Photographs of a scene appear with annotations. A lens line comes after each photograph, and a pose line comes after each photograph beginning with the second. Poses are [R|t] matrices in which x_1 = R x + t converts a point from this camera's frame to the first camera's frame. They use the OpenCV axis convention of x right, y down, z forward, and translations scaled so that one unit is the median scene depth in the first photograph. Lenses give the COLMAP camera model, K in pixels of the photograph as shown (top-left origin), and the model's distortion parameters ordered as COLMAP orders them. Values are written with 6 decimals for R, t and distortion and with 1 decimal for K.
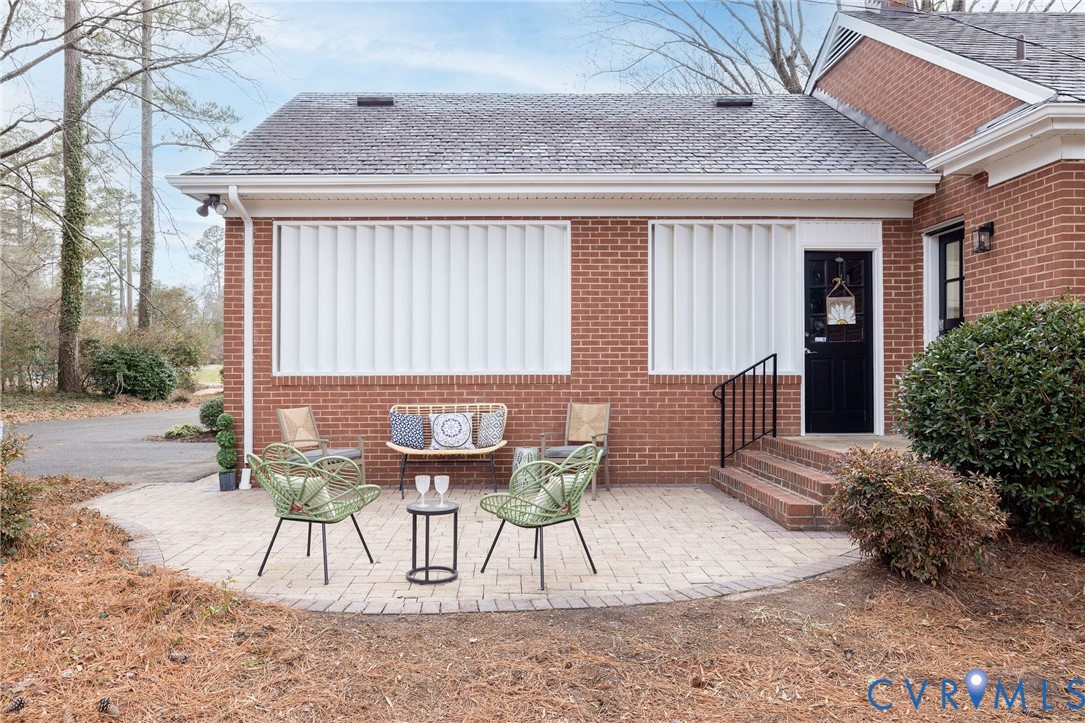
lens RADIAL K [[774.8, 0, 539.3], [0, 774.8, 362.5], [0, 0, 1]] dist [0.013047, 0.001588]
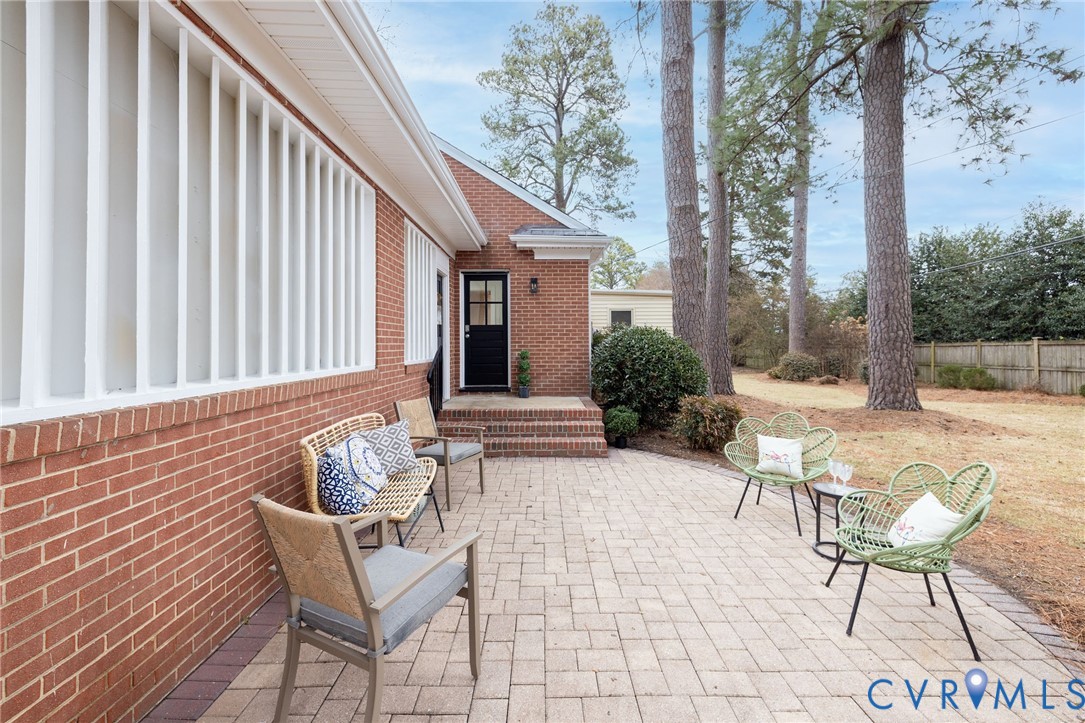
lens RADIAL K [[462.4, 0, 545.5], [0, 462.4, 350.0], [0, 0, 1]] dist [0.002002, -0.000170]
pose [[0.006620, -0.009929, 0.999929, -0.475604], [-0.003999, 0.999942, 0.009956, -0.011776], [-0.999970, -0.004065, 0.006580, 0.812951]]
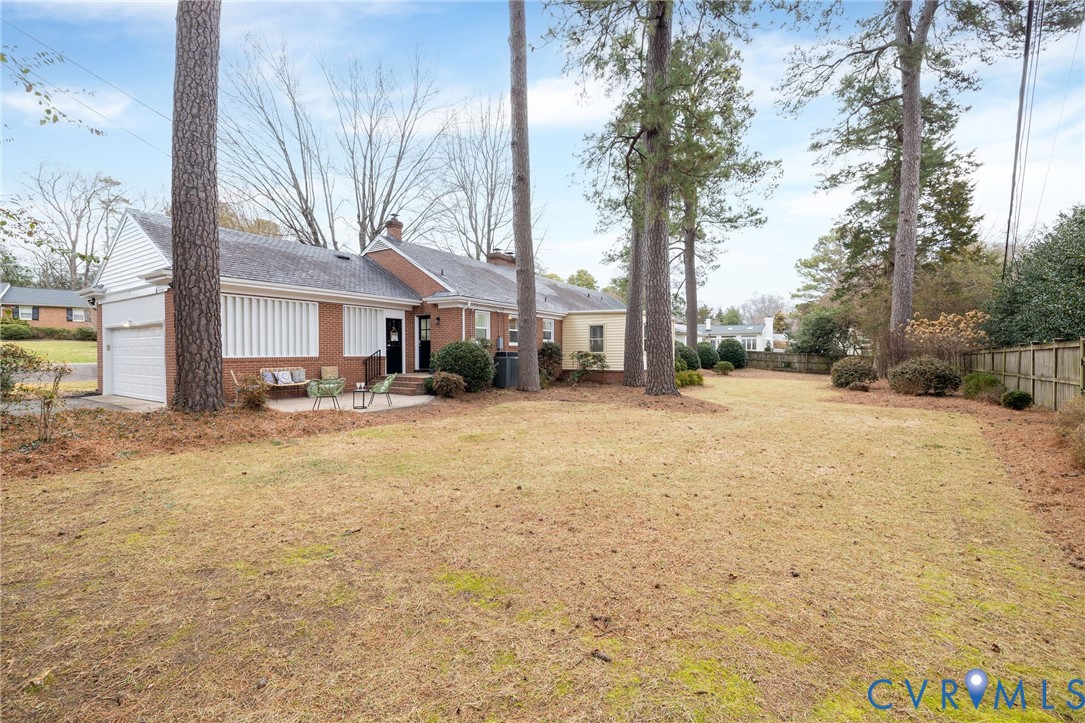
lens RADIAL K [[462.4, 0, 540.2], [0, 462.4, 357.8], [0, 0, 1]] dist [0.002002, -0.000170]
pose [[0.562182, -0.011045, 0.826940, -0.915899], [-0.005170, 0.999844, 0.016869, -0.013679], [-0.826997, -0.013758, 0.562037, -0.641055]]
